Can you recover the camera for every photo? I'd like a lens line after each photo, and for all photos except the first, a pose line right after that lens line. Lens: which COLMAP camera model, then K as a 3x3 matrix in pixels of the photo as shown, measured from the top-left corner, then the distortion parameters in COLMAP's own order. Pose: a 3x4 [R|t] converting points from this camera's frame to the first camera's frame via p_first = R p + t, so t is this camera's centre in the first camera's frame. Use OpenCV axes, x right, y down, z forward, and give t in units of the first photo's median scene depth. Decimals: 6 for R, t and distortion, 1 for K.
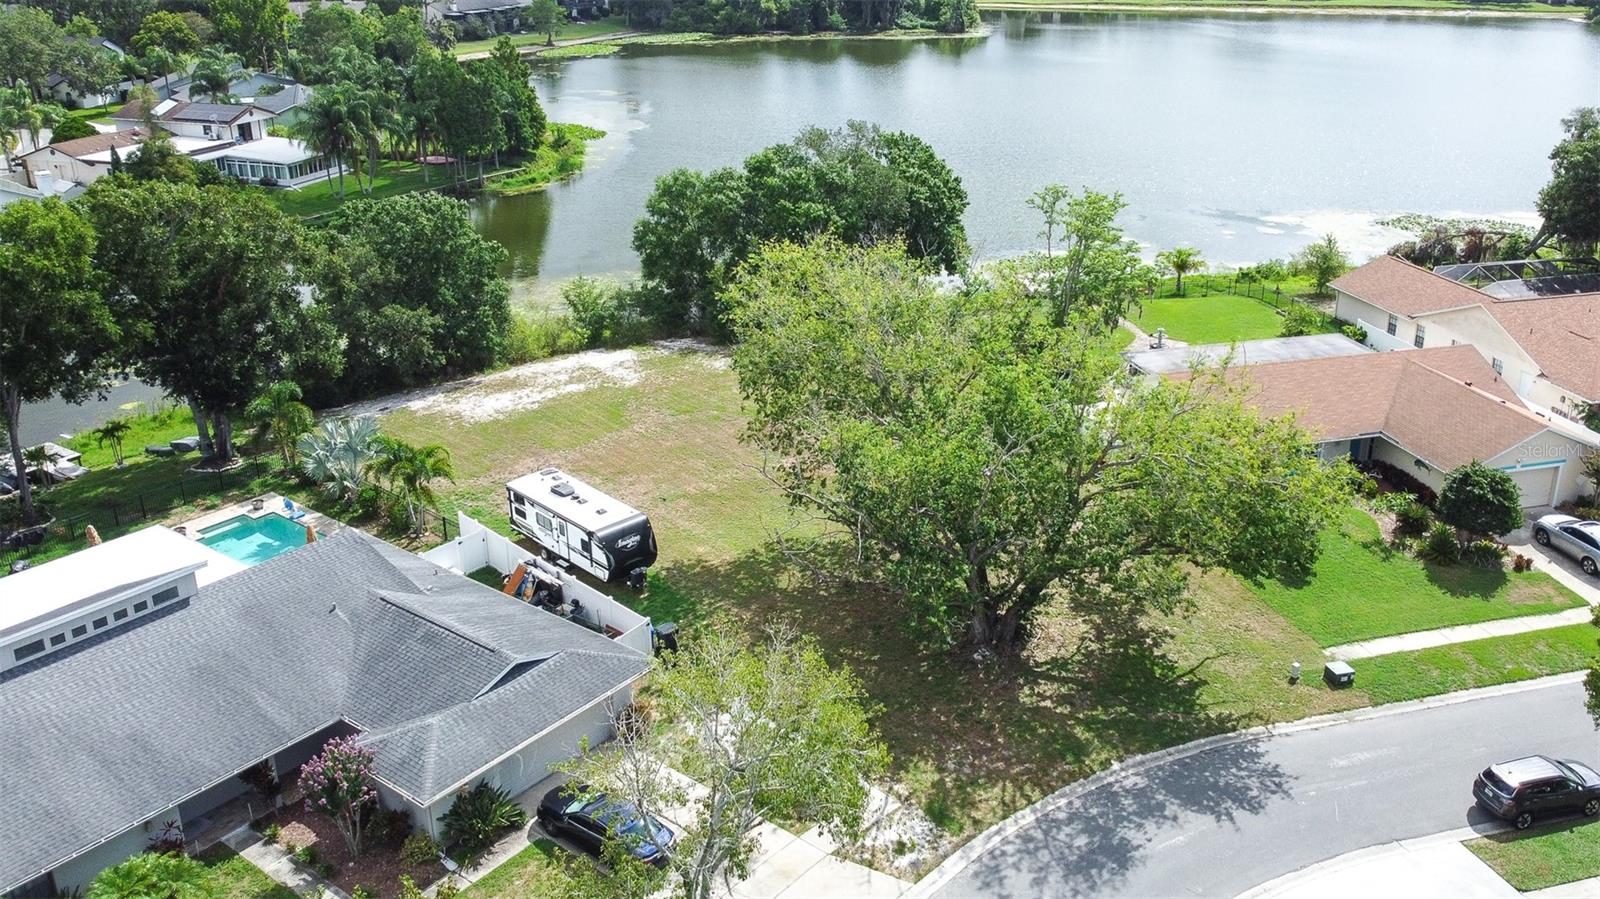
lens RADIAL K [[1347.5, 0, 869.6], [0, 1347.5, 419.0], [0, 0, 1]] dist [-0.002737, 0.005120]
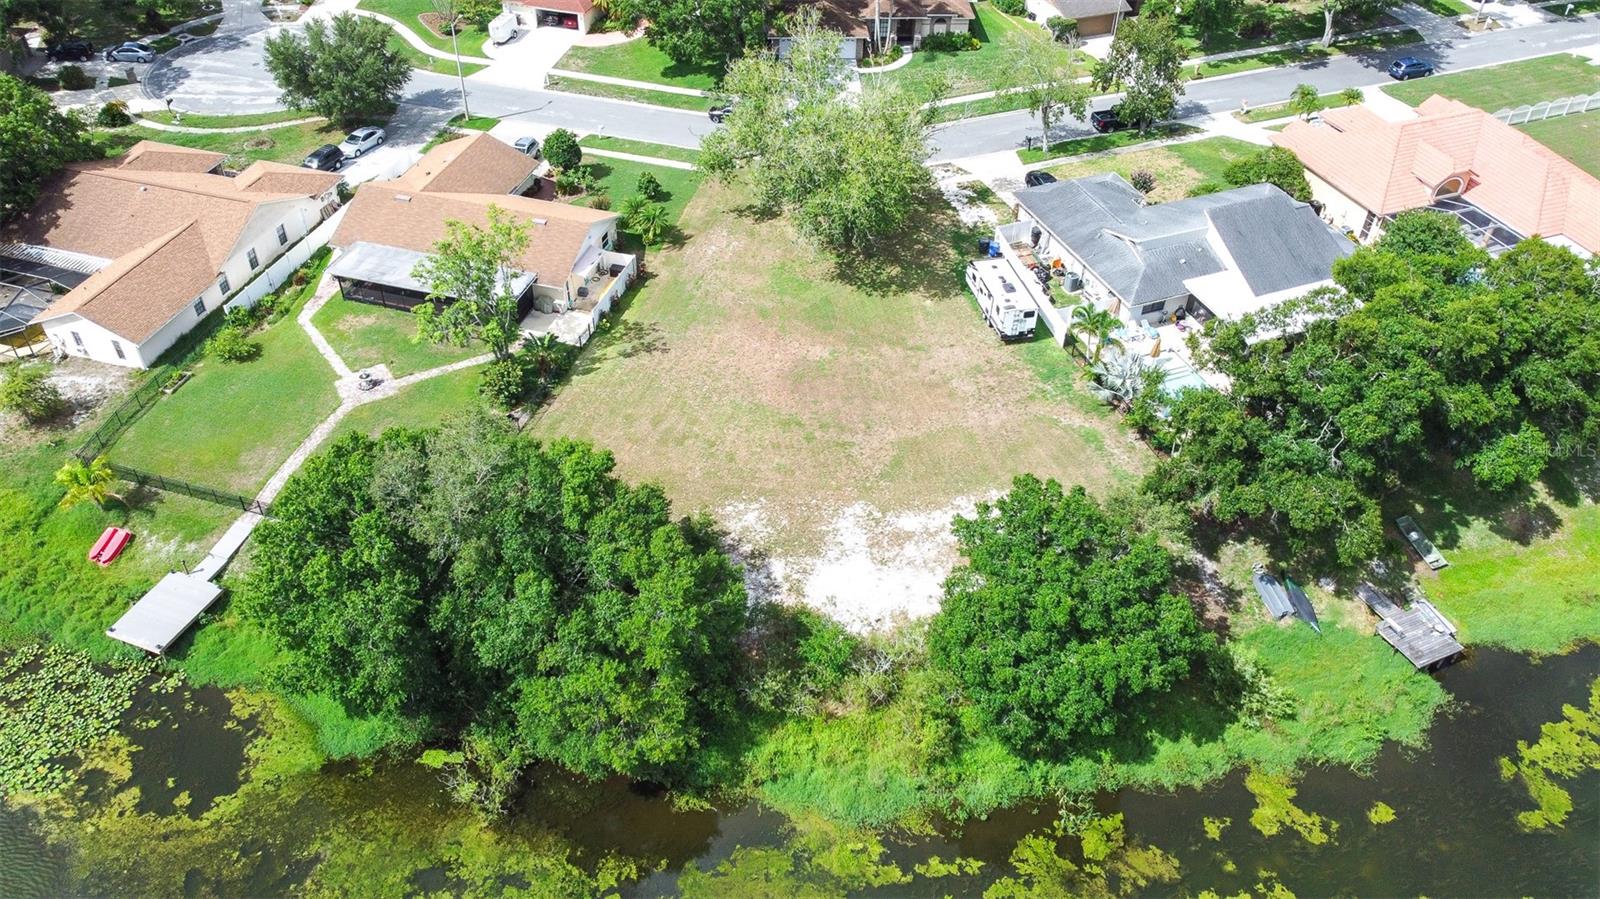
lens RADIAL K [[1211.2, 0, 795.4], [0, 1211.2, 445.4], [0, 0, 1]] dist [-0.001623, -0.001711]
pose [[-0.842157, -0.363381, 0.398404, -0.760193], [0.177350, 0.511079, 0.841038, -1.285847], [-0.509233, 0.778943, -0.365964, 2.084787]]
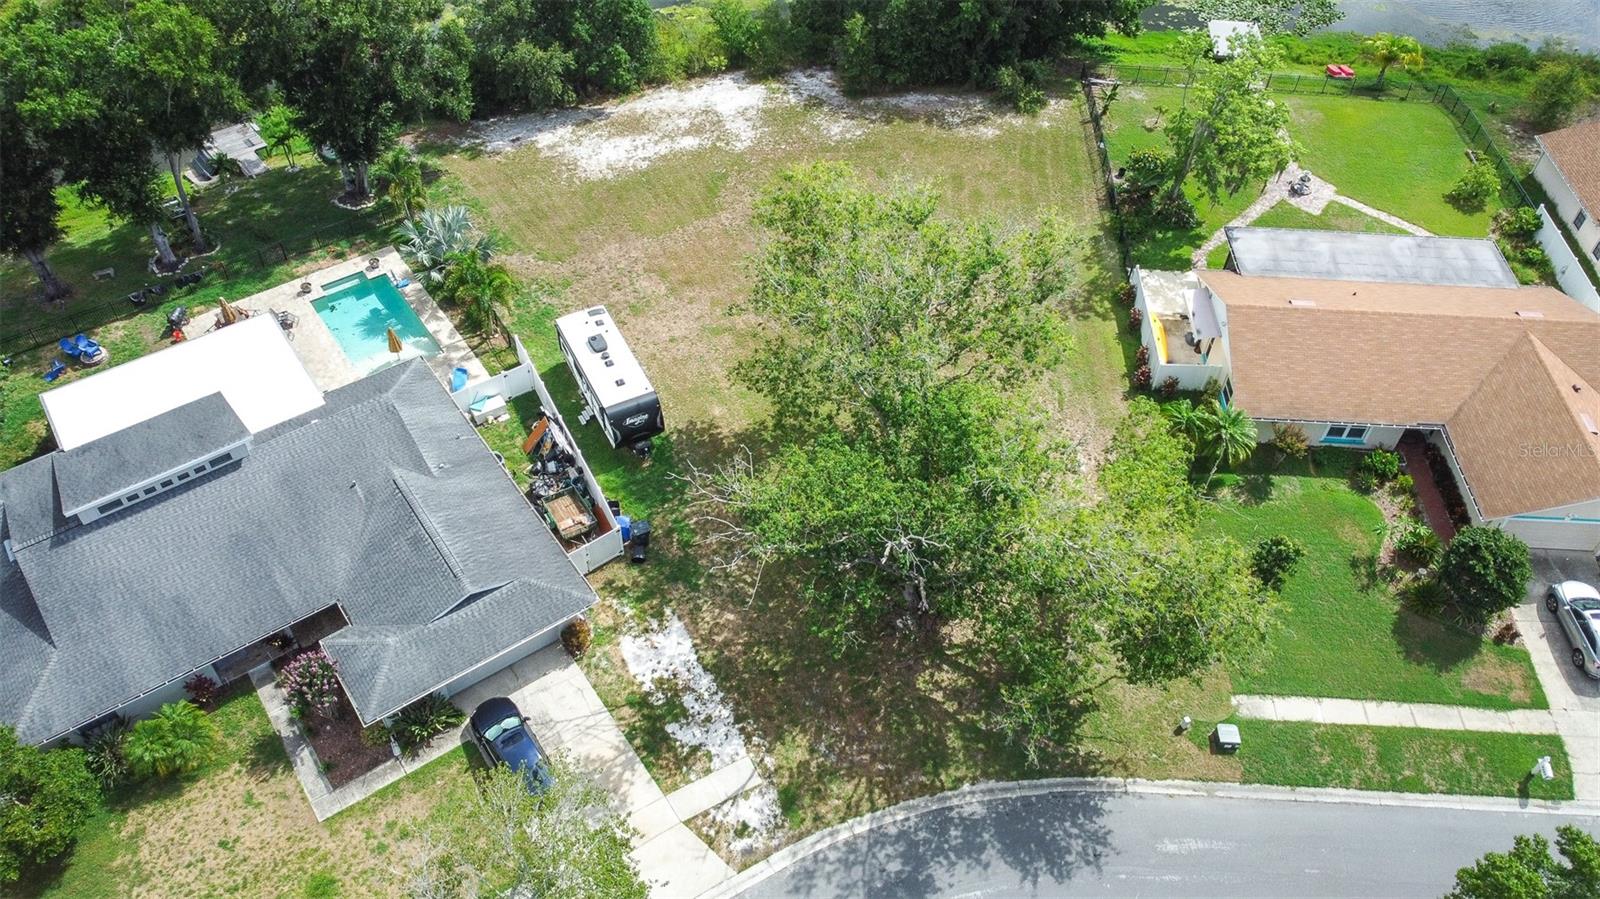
lens RADIAL K [[1211.2, 0, 795.4], [0, 1211.2, 445.4], [0, 0, 1]] dist [-0.001623, -0.001711]
pose [[0.948656, 0.245481, -0.199476, 0.163540], [-0.134484, 0.883818, 0.448084, -0.388724], [0.286297, -0.398251, 0.871453, 0.176699]]
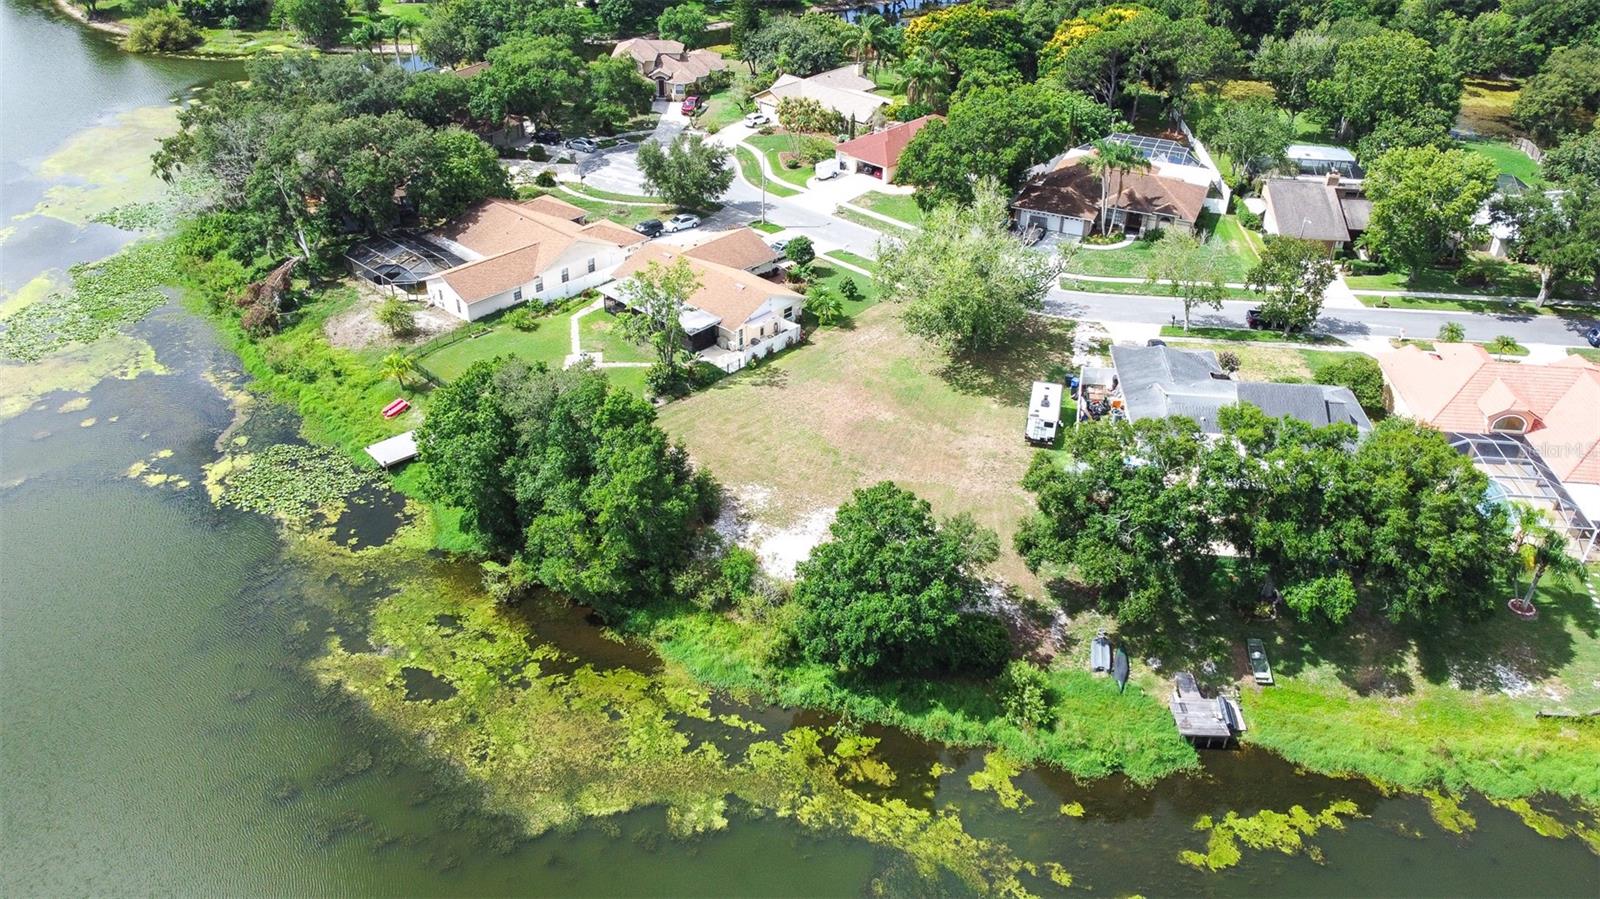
lens RADIAL K [[1212.8, 0, 796.1], [0, 1212.8, 444.7], [0, 0, 1]] dist [-0.002187, -0.000423]
pose [[-0.511370, -0.468078, 0.720697, -1.583116], [0.294879, 0.692149, 0.658768, -1.392365], [-0.807184, 0.549393, -0.215918, 1.990320]]
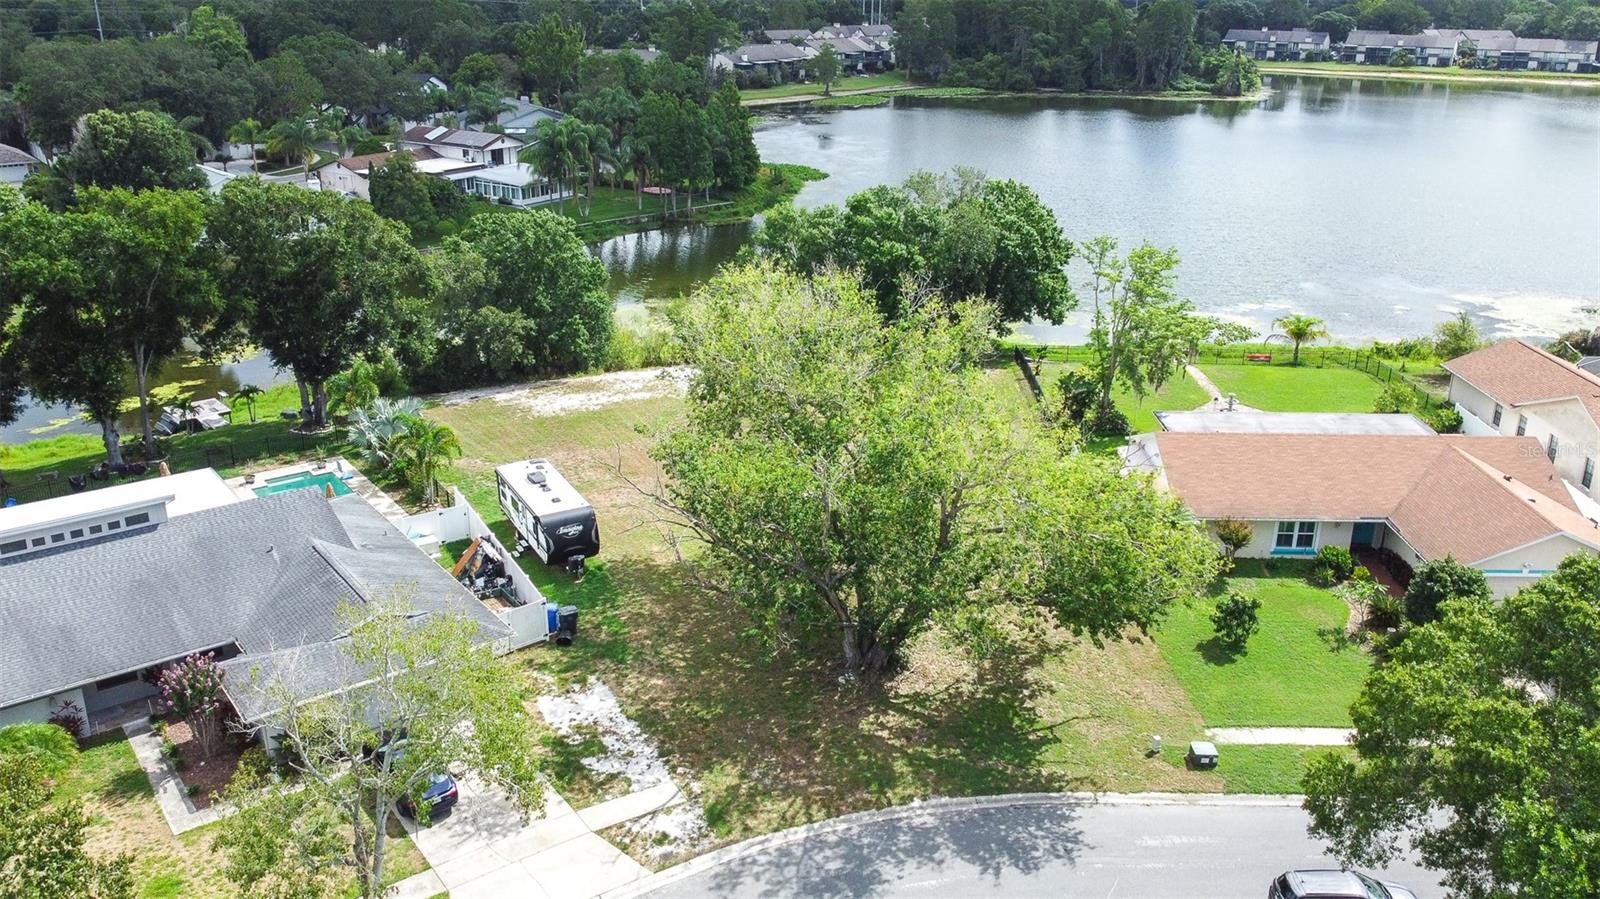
lens RADIAL K [[1296.9, 0, 812.0], [0, 1296.9, 445.4], [0, 0, 1]] dist [-0.000901, 0.005856]
pose [[0.958908, 0.102903, -0.264397, 0.305179], [-0.106337, 0.994329, 0.001332, 0.001192], [0.263034, 0.026838, 0.964413, 0.043250]]
